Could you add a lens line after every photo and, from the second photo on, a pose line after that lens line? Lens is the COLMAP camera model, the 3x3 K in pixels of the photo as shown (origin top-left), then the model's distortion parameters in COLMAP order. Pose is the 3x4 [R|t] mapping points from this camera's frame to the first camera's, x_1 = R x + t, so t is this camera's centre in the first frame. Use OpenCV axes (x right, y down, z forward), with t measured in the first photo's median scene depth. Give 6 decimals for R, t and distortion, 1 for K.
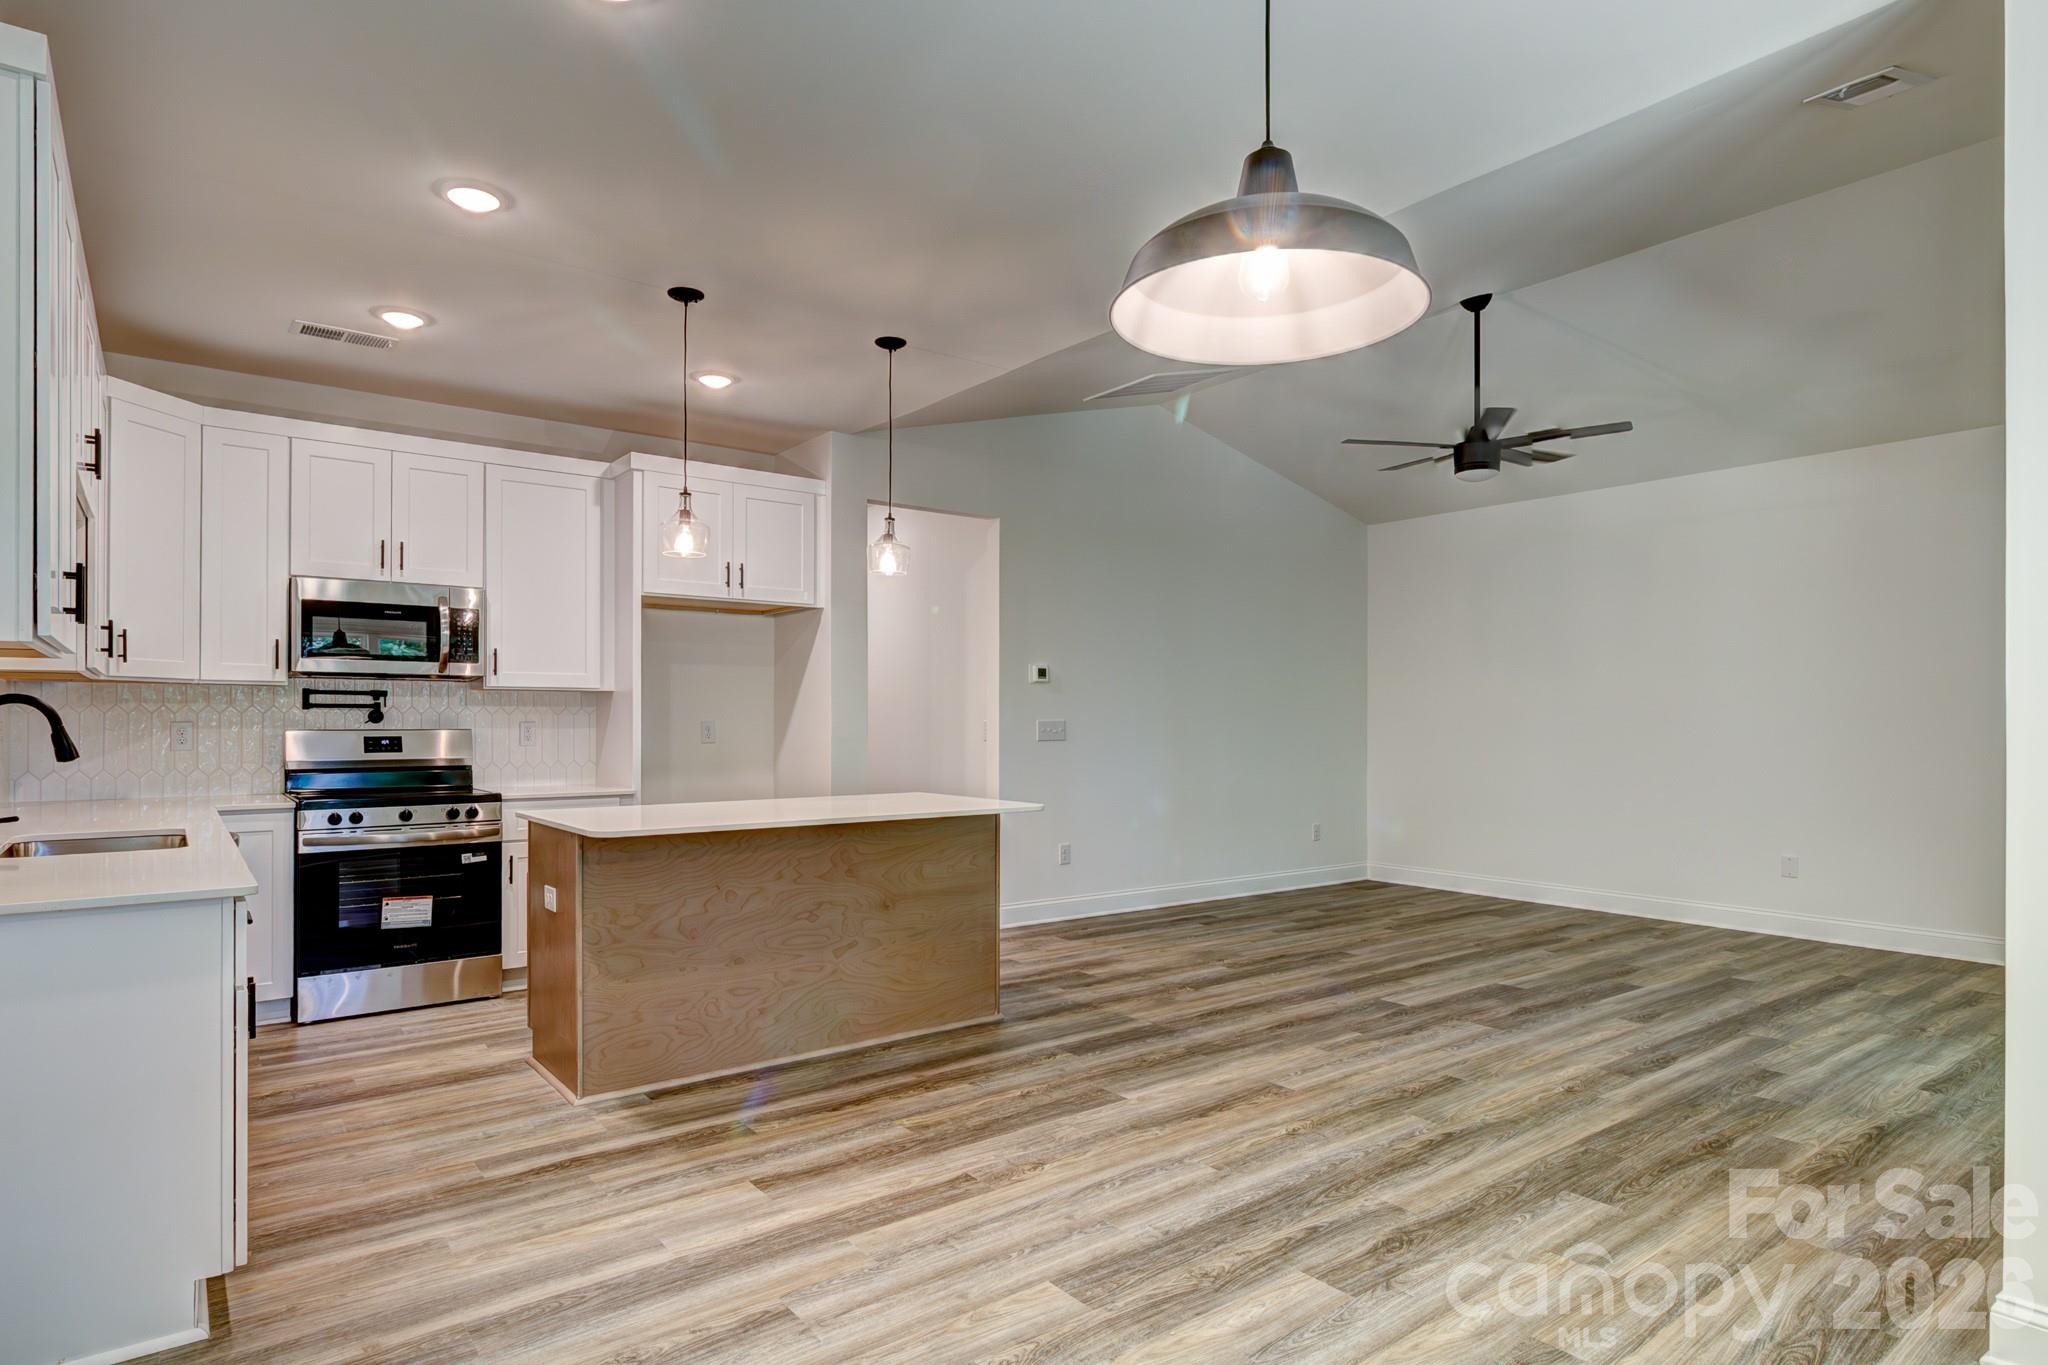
lens RADIAL K [[1128.2, 0, 1011.4], [0, 1128.2, 726.2], [0, 0, 1]] dist [-0.002143, -0.001192]
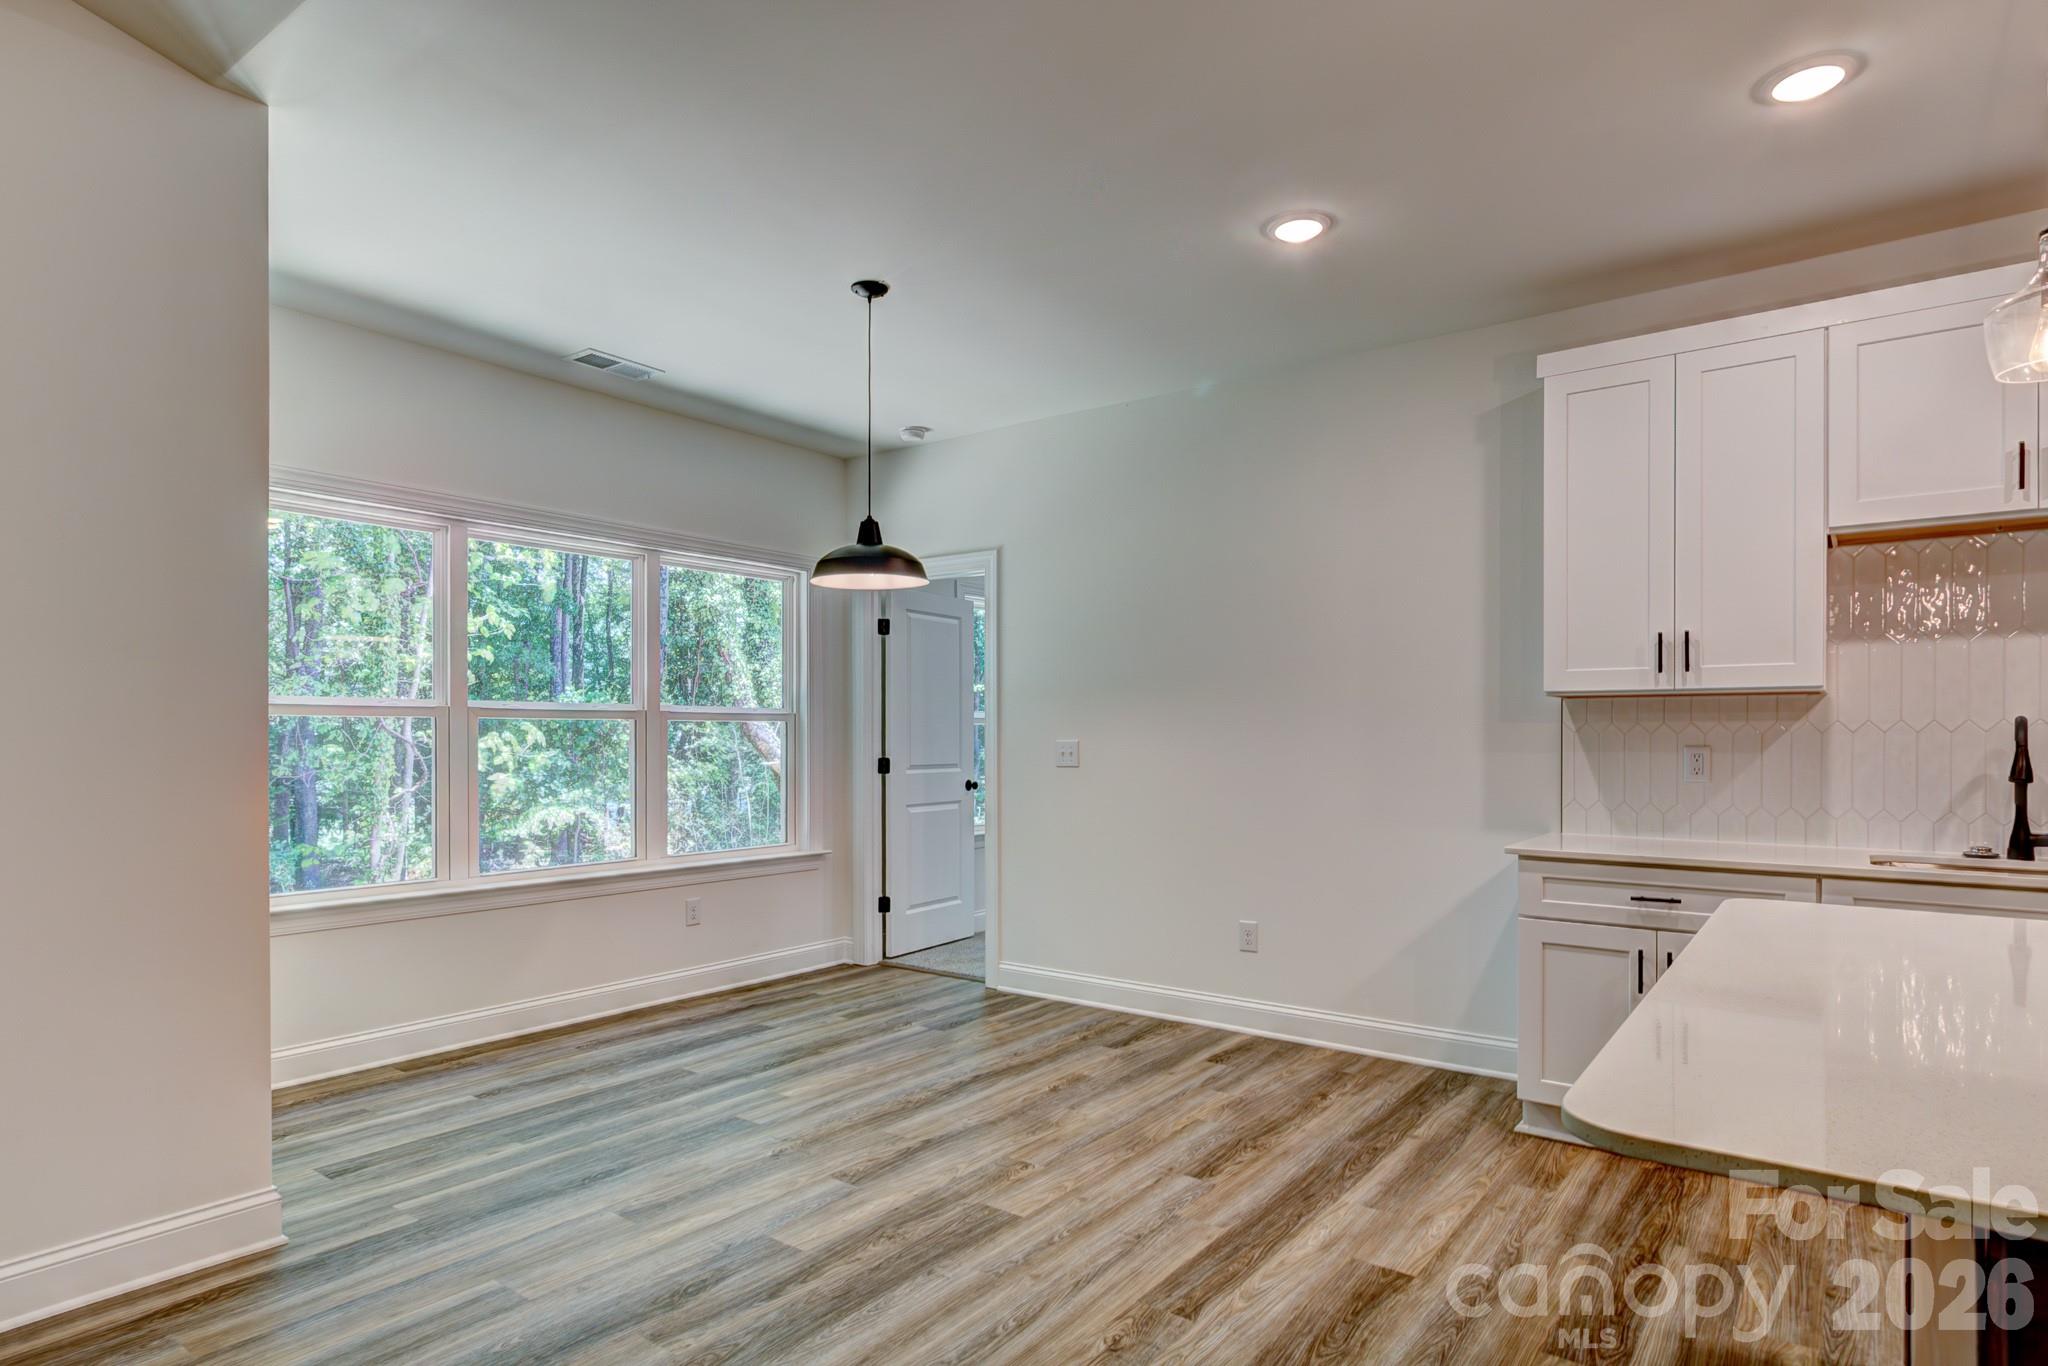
lens RADIAL K [[1128.2, 0, 1005.7], [0, 1128.2, 735.2], [0, 0, 1]] dist [-0.002143, -0.001192]
pose [[-0.964676, -0.002248, -0.263431, 0.213873], [-0.004266, 0.999966, 0.007087, -0.010286], [0.263406, 0.007961, -0.964652, 1.259360]]
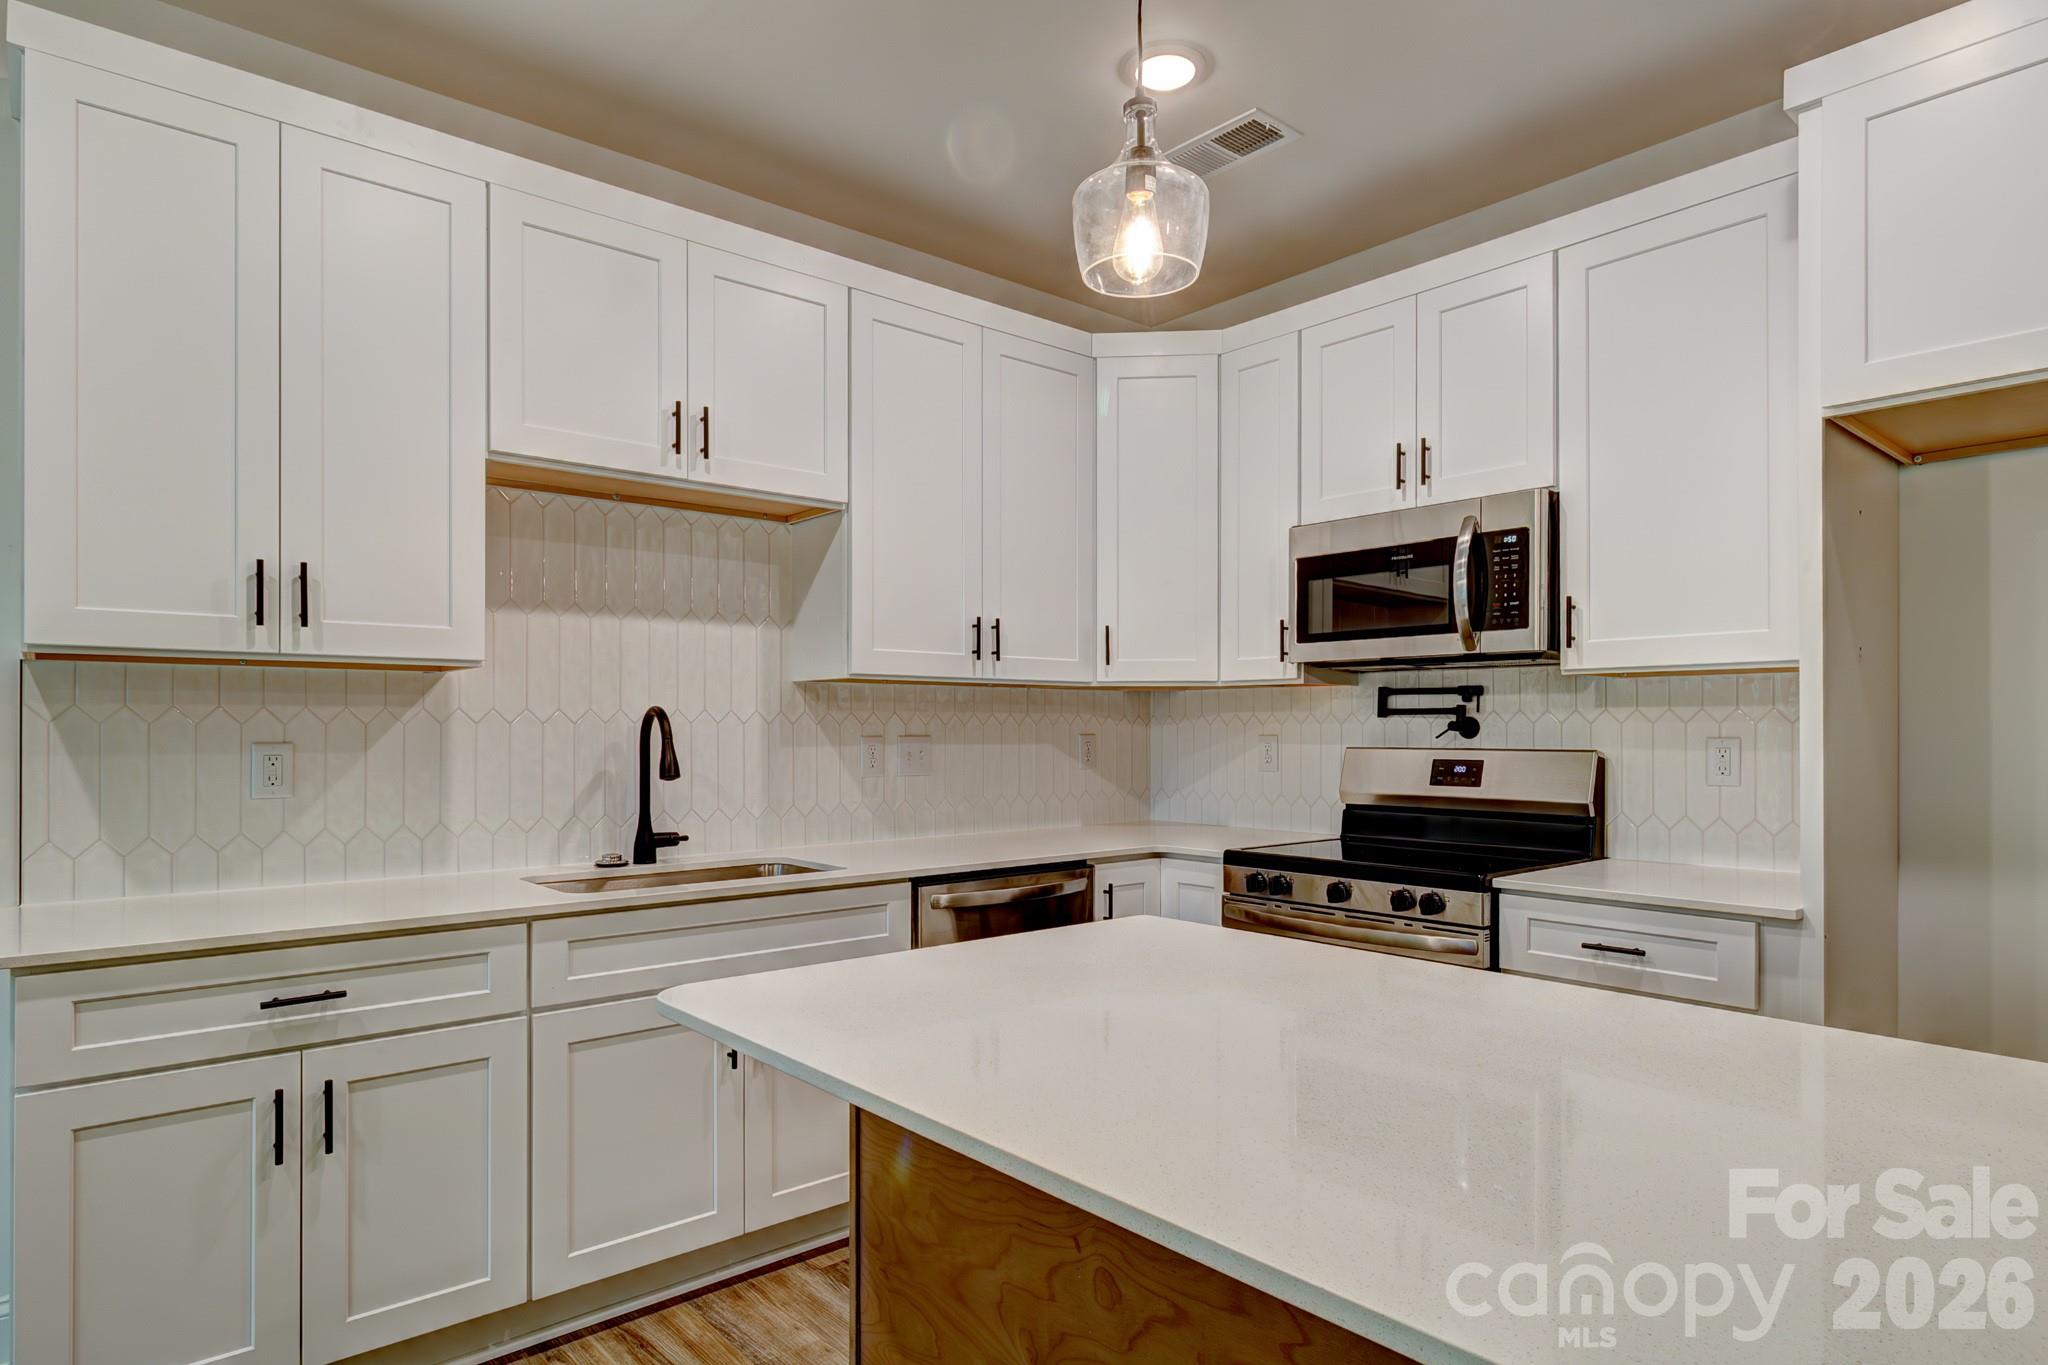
lens RADIAL K [[1128.2, 0, 1033.4], [0, 1128.2, 726.3], [0, 0, 1]] dist [-0.002143, -0.001192]
pose [[0.068148, -0.005889, -0.997658, 0.062633], [-0.005453, 0.999965, -0.006276, -0.005045], [0.997660, 0.005868, 0.068114, 0.897073]]
